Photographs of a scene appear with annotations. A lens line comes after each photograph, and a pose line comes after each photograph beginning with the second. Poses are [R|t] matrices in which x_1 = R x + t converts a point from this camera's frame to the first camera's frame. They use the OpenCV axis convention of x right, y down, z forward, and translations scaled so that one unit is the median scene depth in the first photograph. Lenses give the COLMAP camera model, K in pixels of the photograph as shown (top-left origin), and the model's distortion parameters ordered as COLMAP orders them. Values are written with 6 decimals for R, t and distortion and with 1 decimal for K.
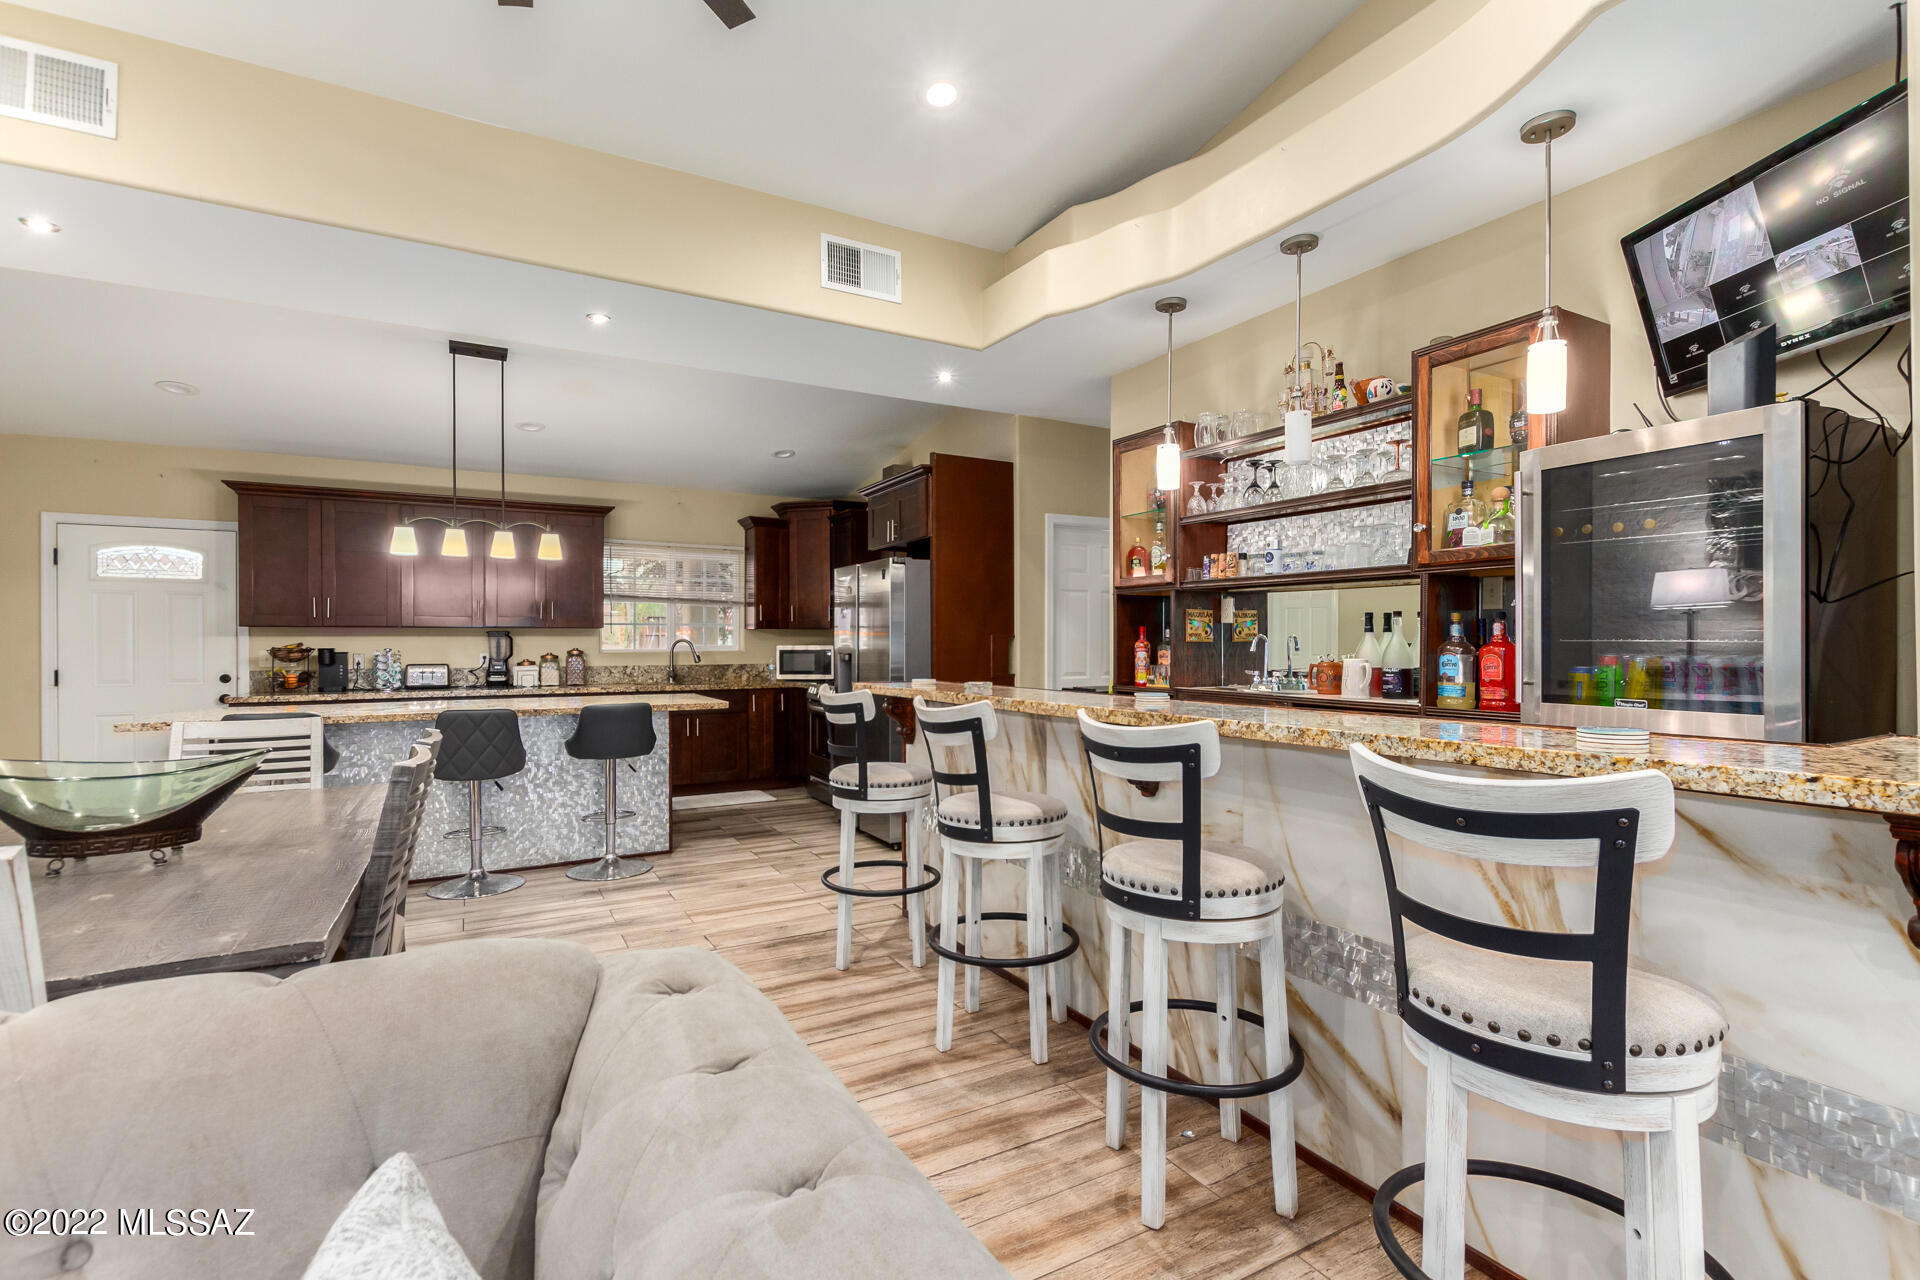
lens RADIAL K [[881.5, 0, 962.4], [0, 881.5, 634.4], [0, 0, 1]] dist [0.001476, 0.000308]
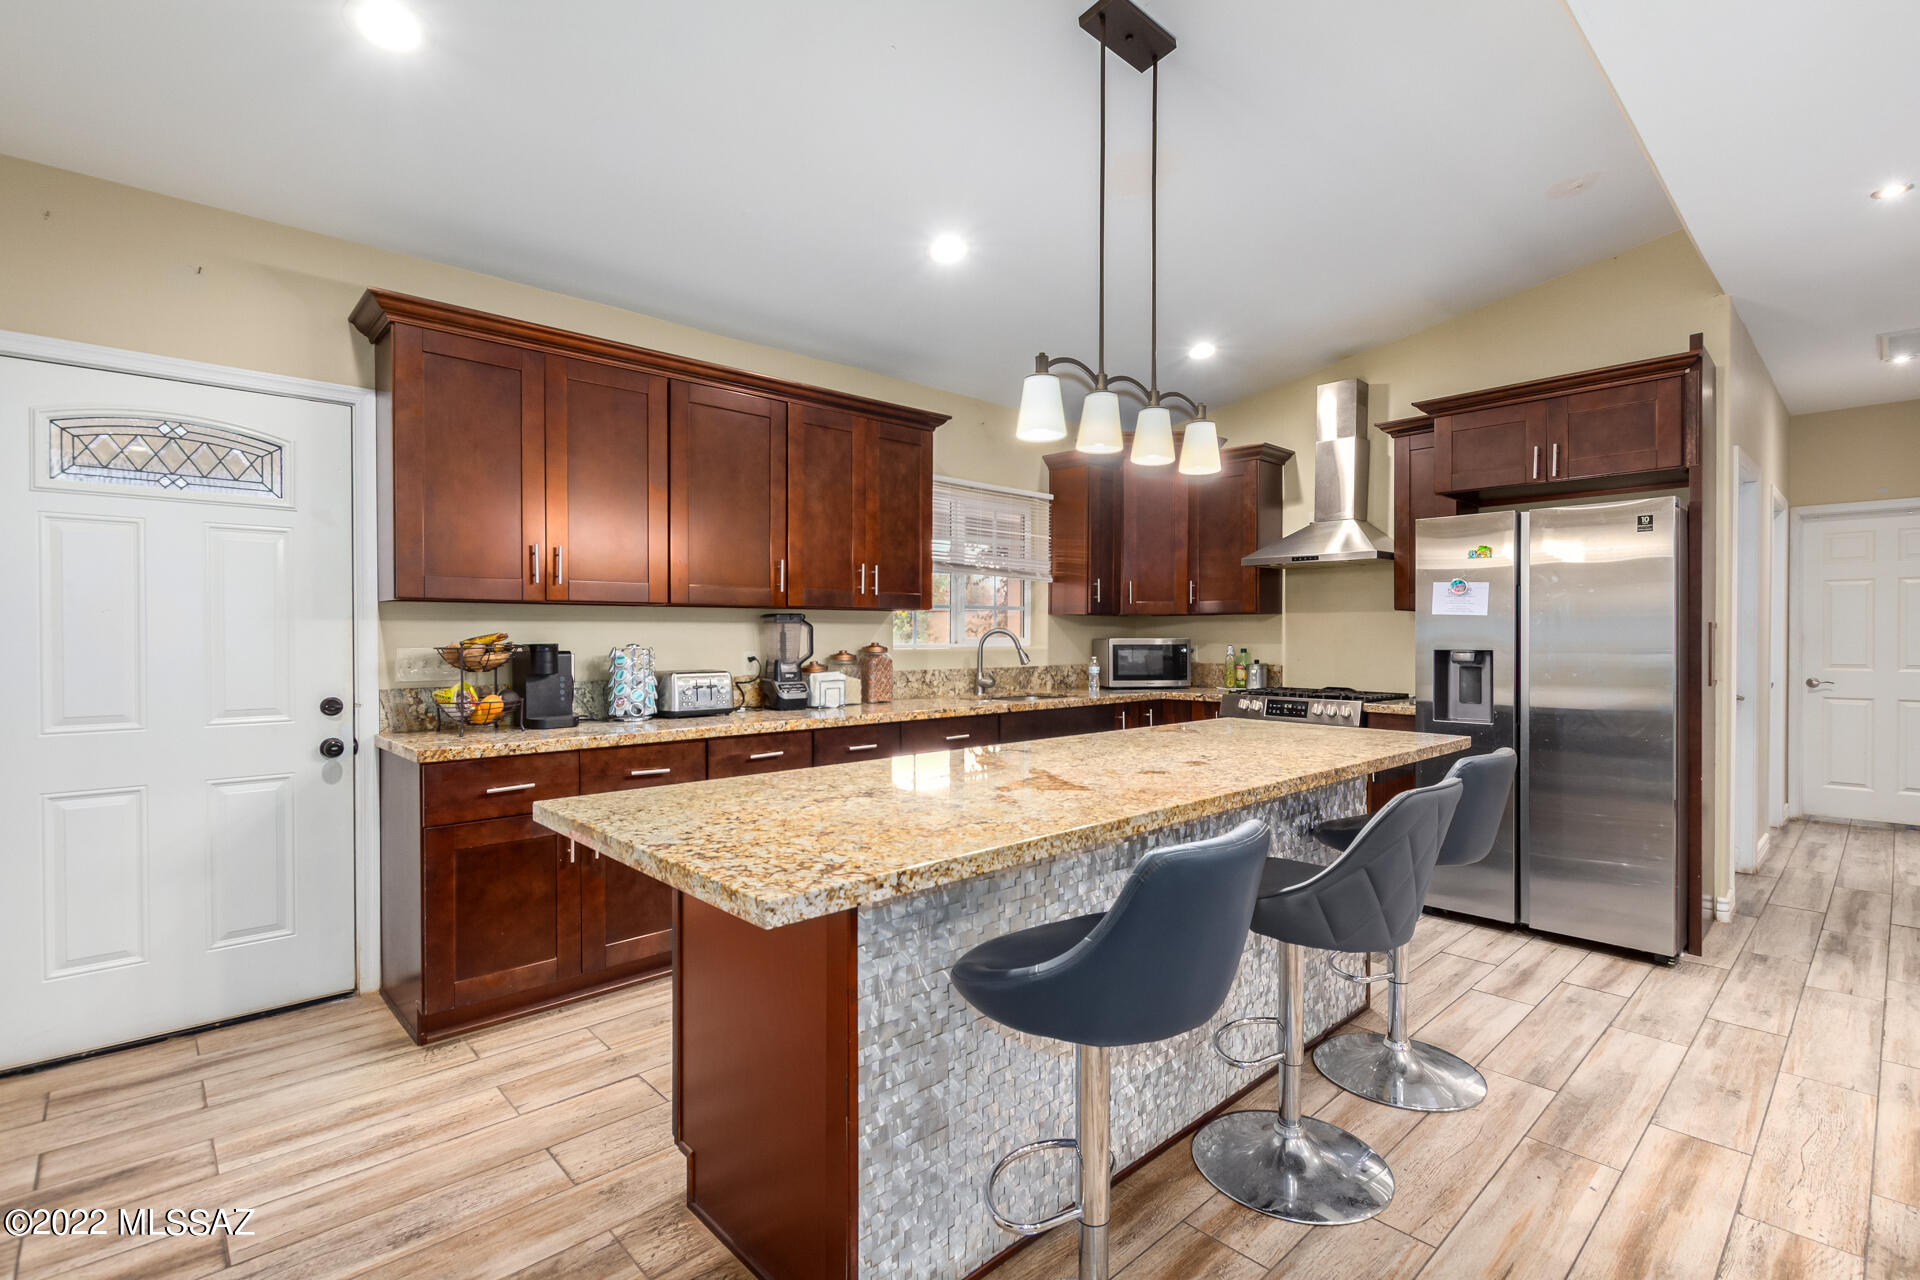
lens RADIAL K [[881.5, 0, 971.5], [0, 881.5, 638.2], [0, 0, 1]] dist [0.001476, 0.000308]
pose [[0.969364, 0.000684, 0.245629, -0.817121], [-0.003219, 0.999946, 0.009921, 0.009385], [-0.245609, -0.010408, 0.969313, 0.597017]]
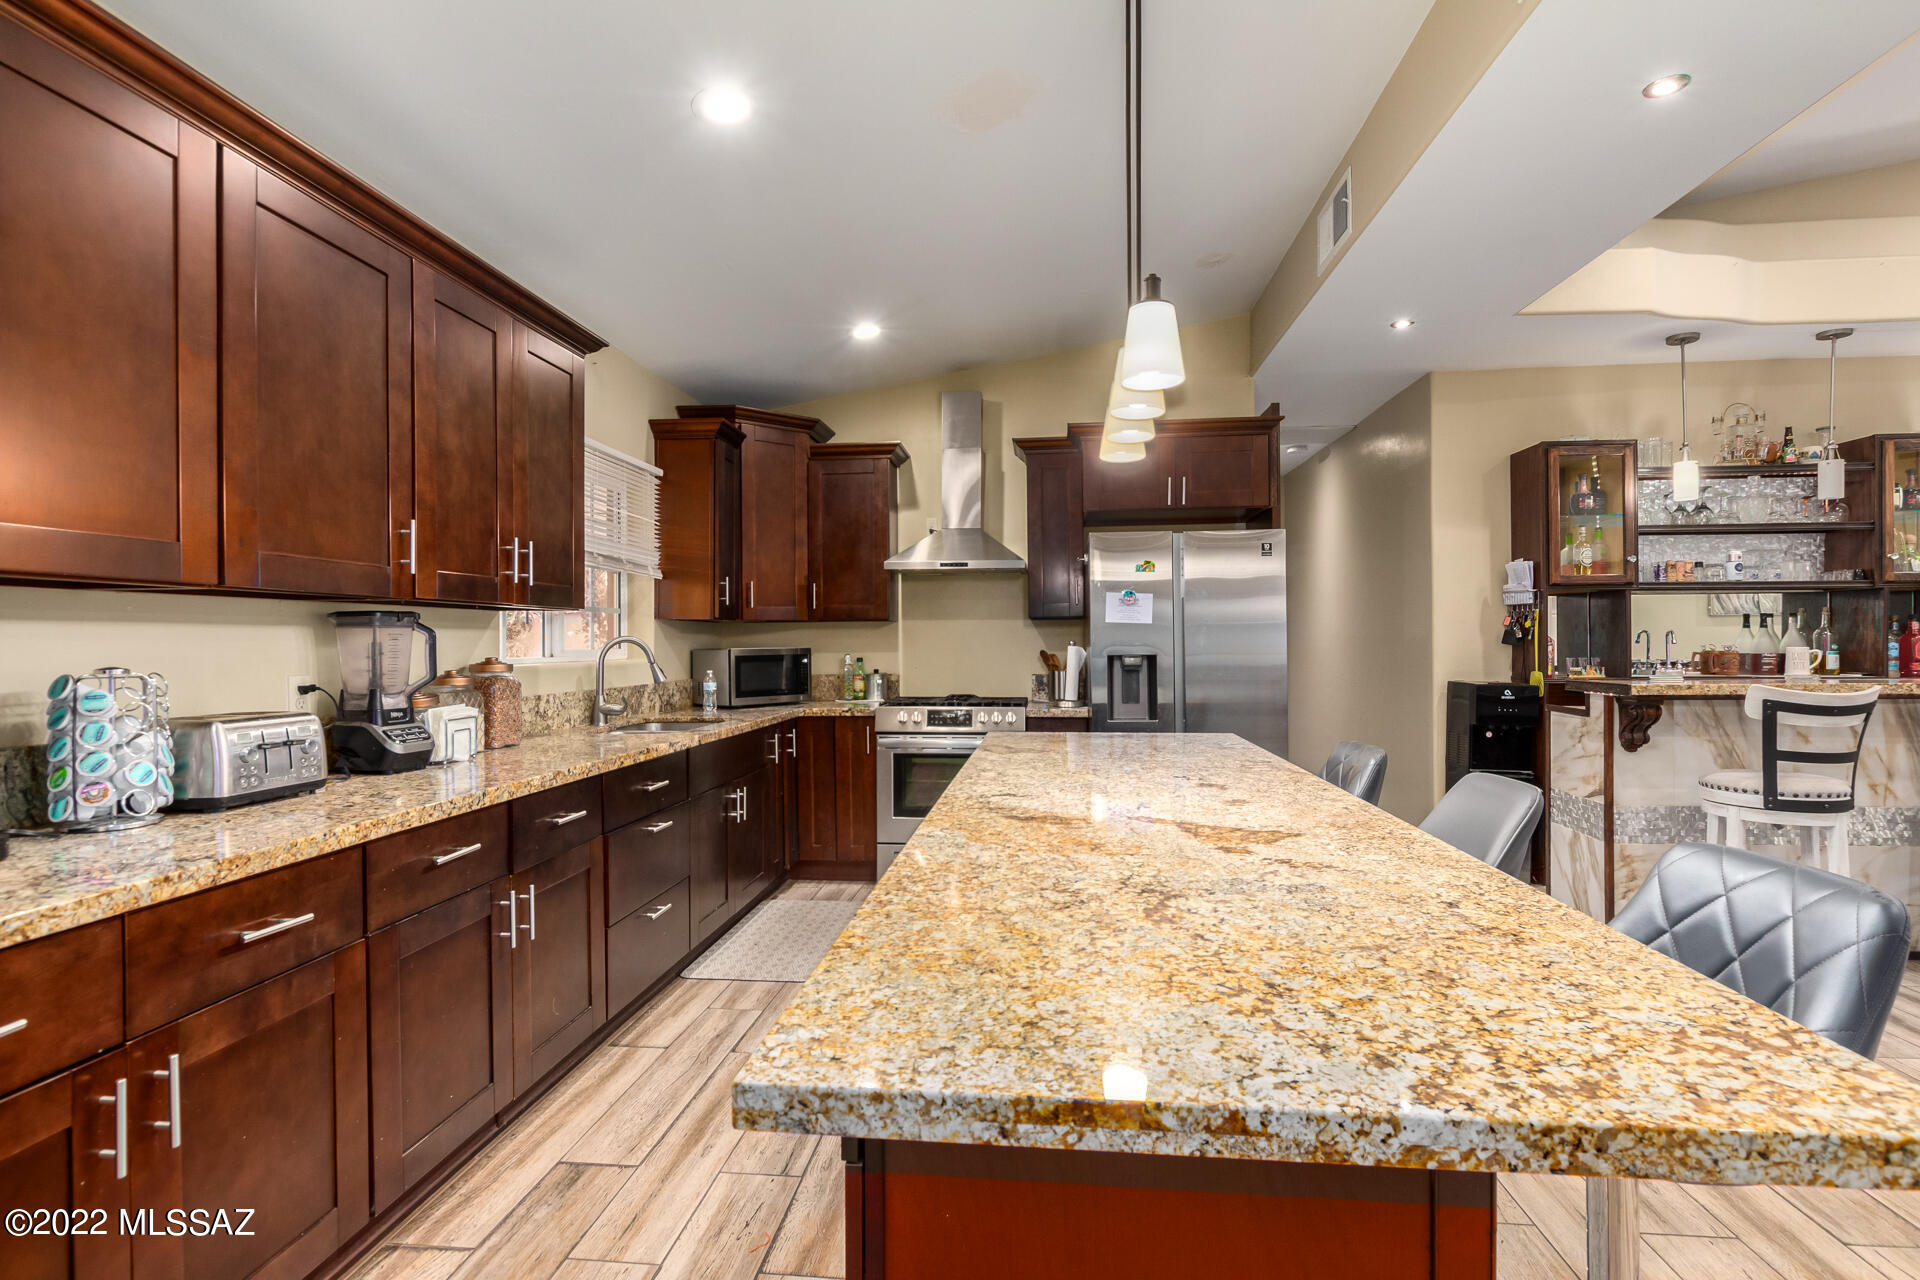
lens RADIAL K [[881.5, 0, 963.0], [0, 881.5, 645.6], [0, 0, 1]] dist [0.001476, 0.000308]
pose [[0.576587, -0.005214, 0.817019, -1.009514], [0.000352, 0.999981, 0.006133, 0.011744], [-0.817036, -0.003248, 0.576578, 0.905270]]
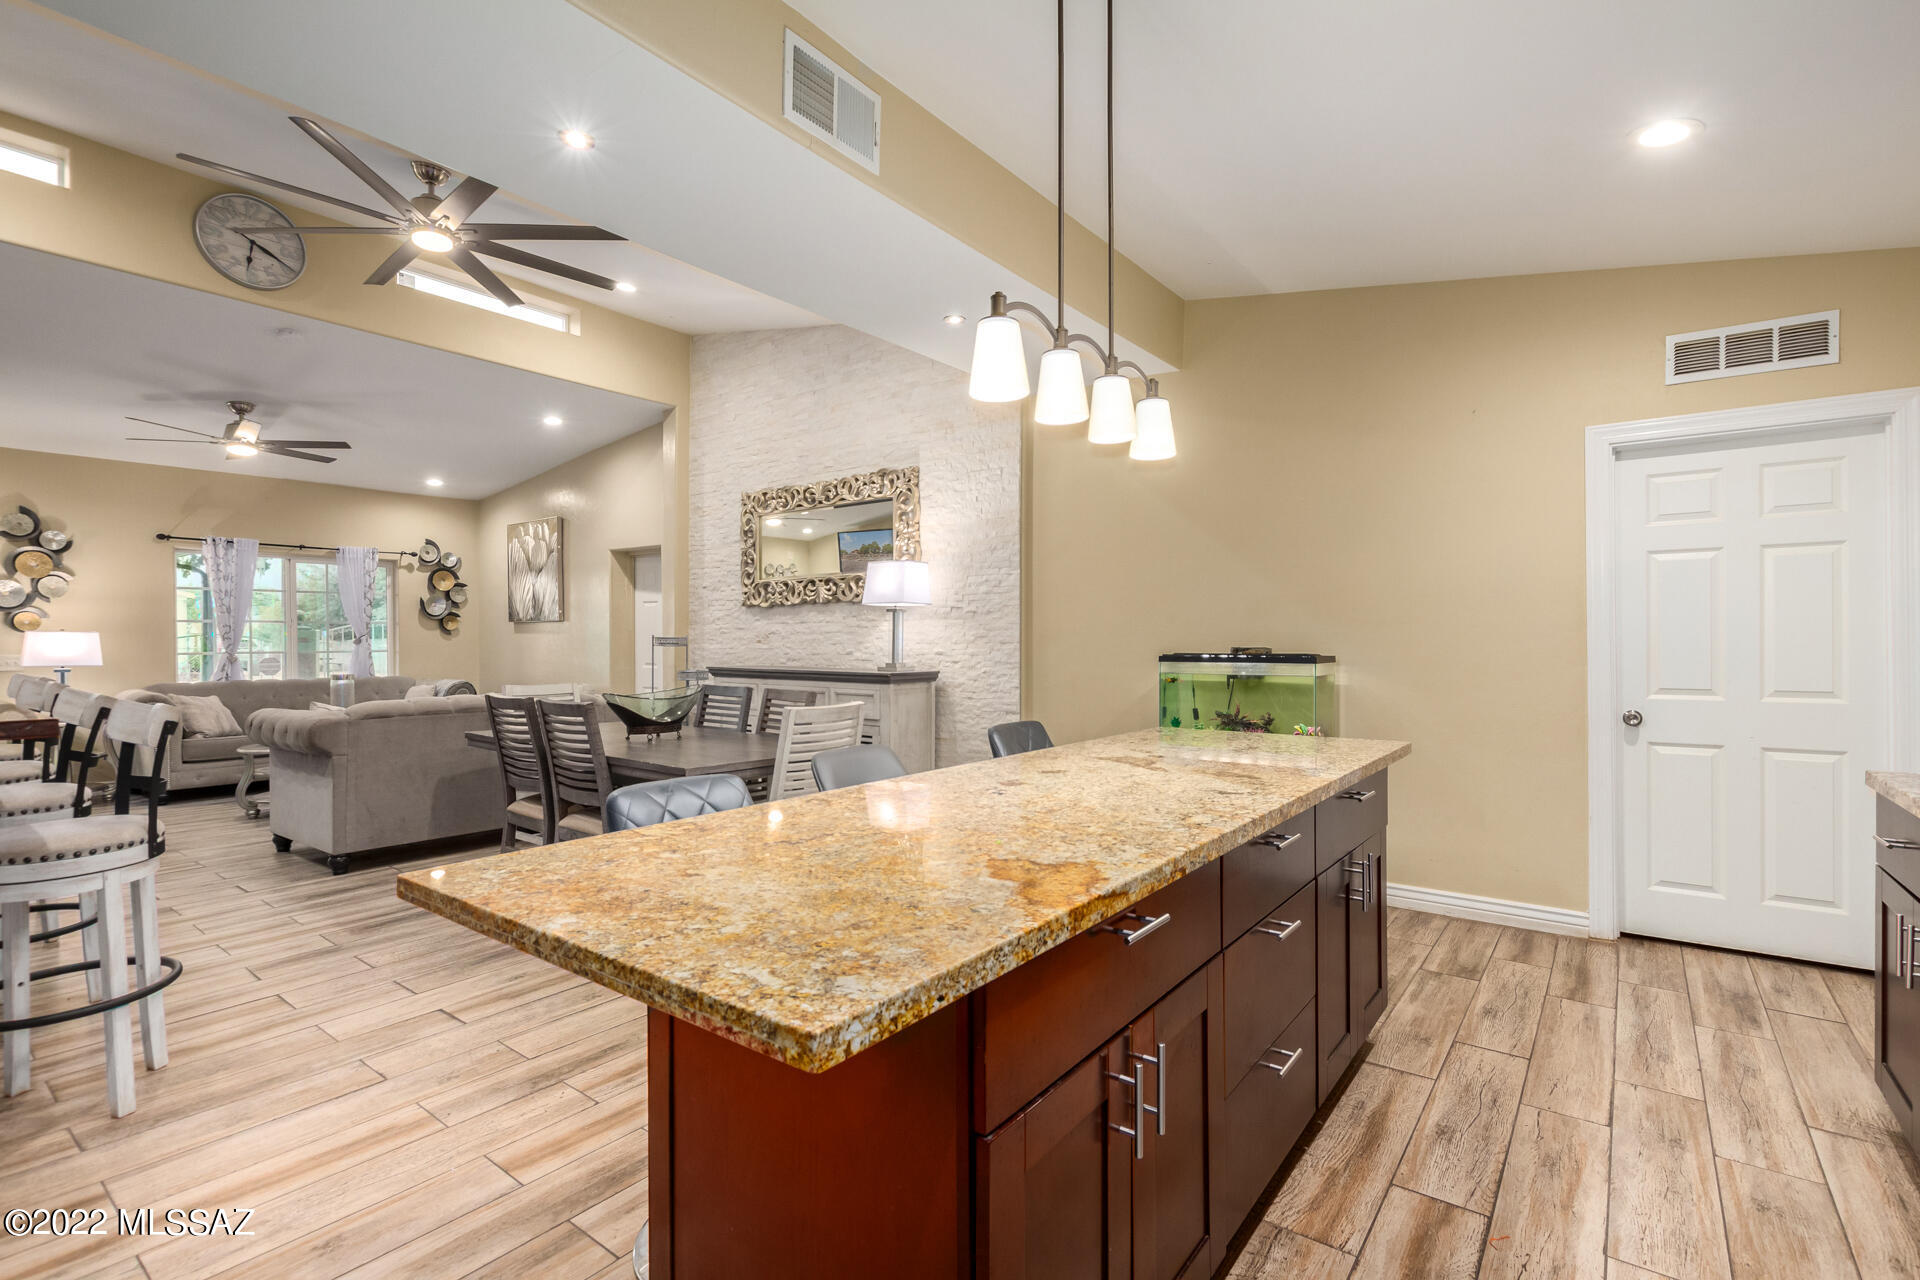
lens RADIAL K [[881.5, 0, 972.5], [0, 881.5, 640.4], [0, 0, 1]] dist [0.001476, 0.000308]
pose [[-0.915245, 0.003890, -0.402879, -0.356207], [0.006100, 0.999973, -0.004203, 0.011528], [0.402851, -0.006304, -0.915244, 1.484577]]
